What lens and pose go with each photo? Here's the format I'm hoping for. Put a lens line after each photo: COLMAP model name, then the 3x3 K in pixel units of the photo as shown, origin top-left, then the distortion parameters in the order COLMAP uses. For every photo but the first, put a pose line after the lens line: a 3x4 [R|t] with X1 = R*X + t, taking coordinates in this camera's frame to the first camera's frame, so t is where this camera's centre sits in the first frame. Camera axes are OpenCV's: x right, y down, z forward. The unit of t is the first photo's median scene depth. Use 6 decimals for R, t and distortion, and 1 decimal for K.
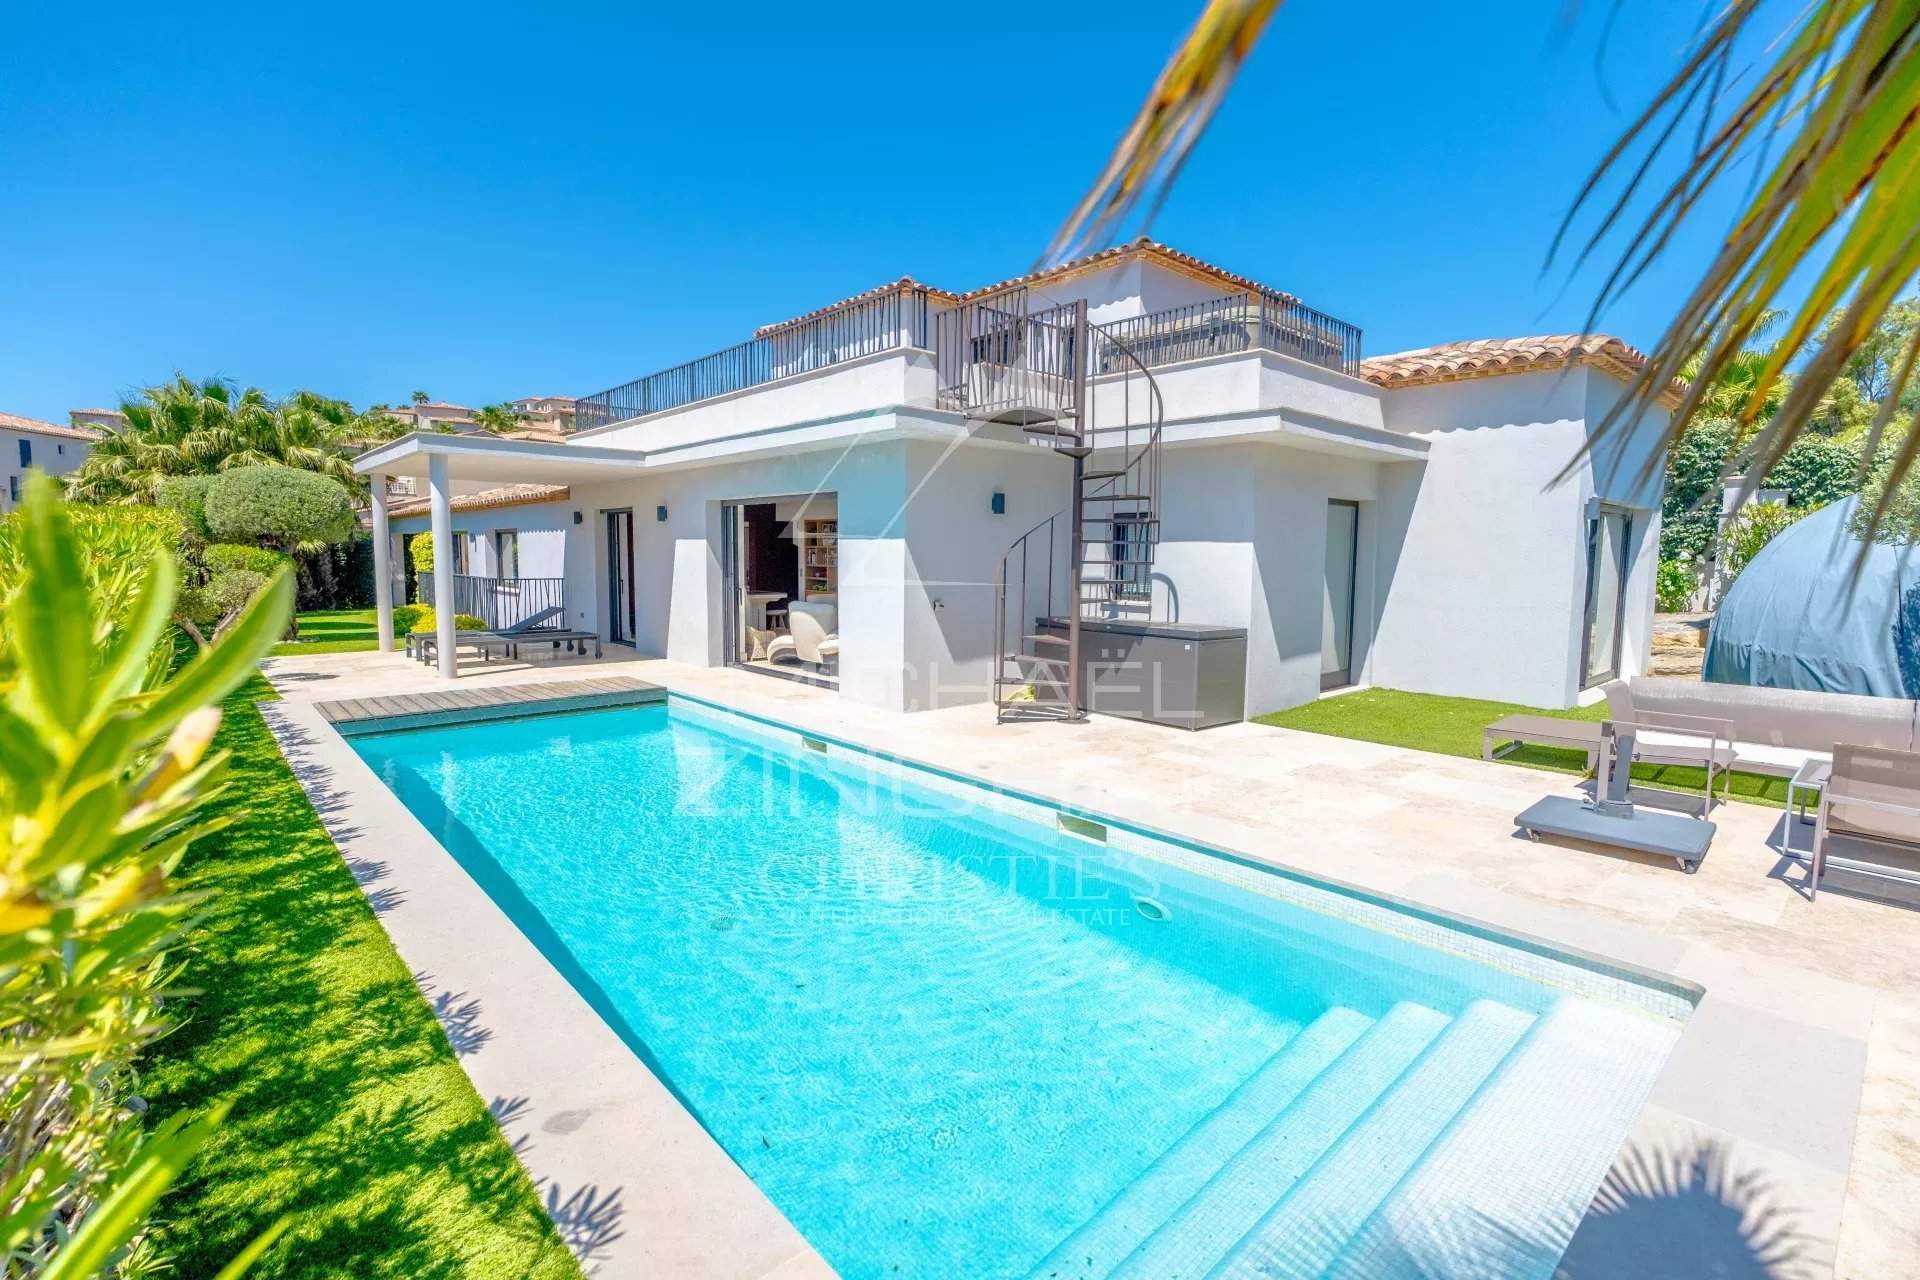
lens RADIAL K [[855.2, 0, 973.5], [0, 855.2, 657.0], [0, 0, 1]] dist [-0.003581, -0.001055]
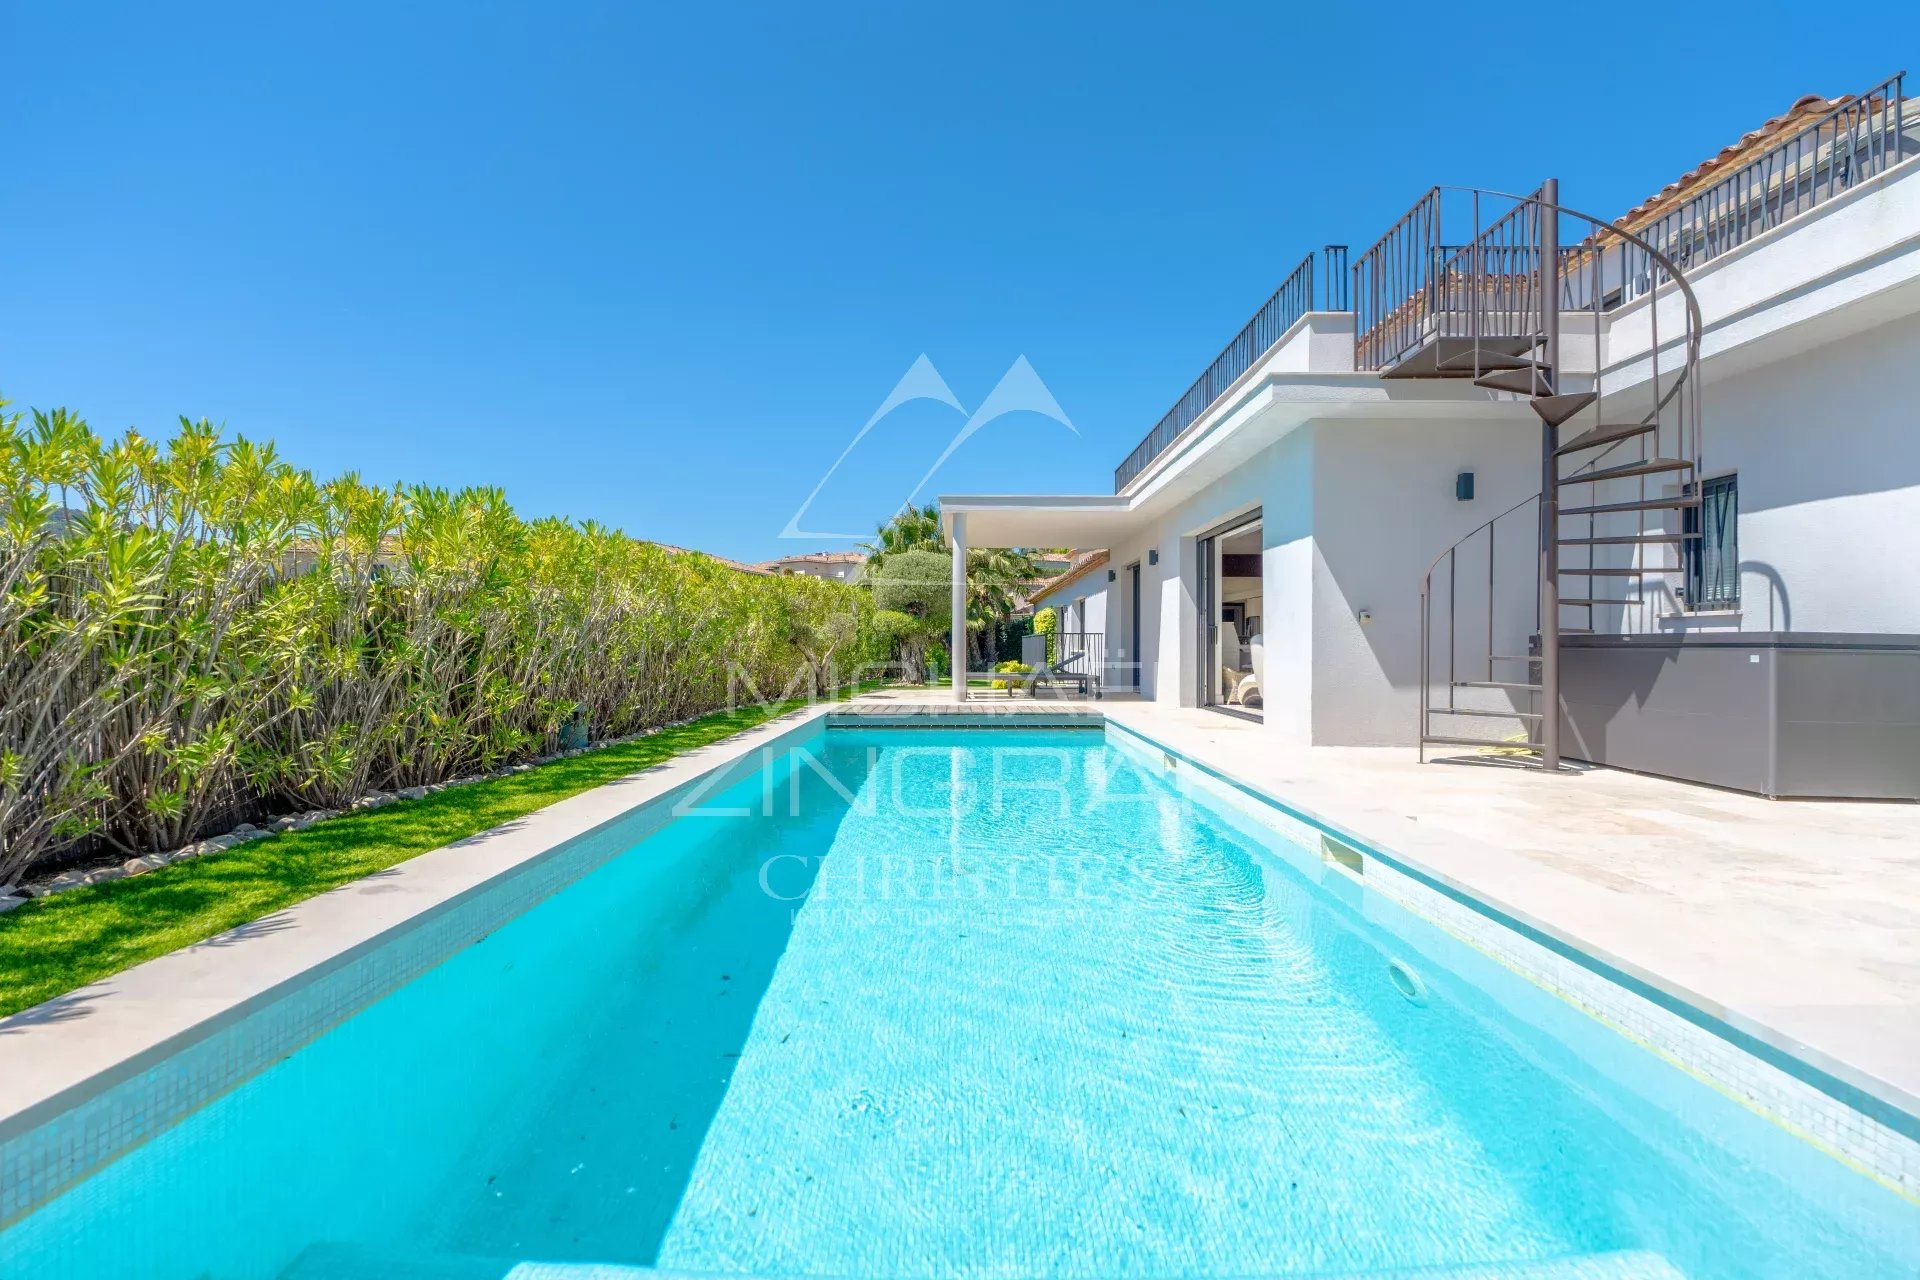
lens RADIAL K [[855.2, 0, 973.9], [0, 855.2, 627.8], [0, 0, 1]] dist [-0.003581, -0.001055]
pose [[0.745190, -0.023652, -0.666432, 0.207505], [-0.072550, 0.990563, -0.116279, 0.066770], [0.662894, 0.135000, 0.736442, 0.155566]]
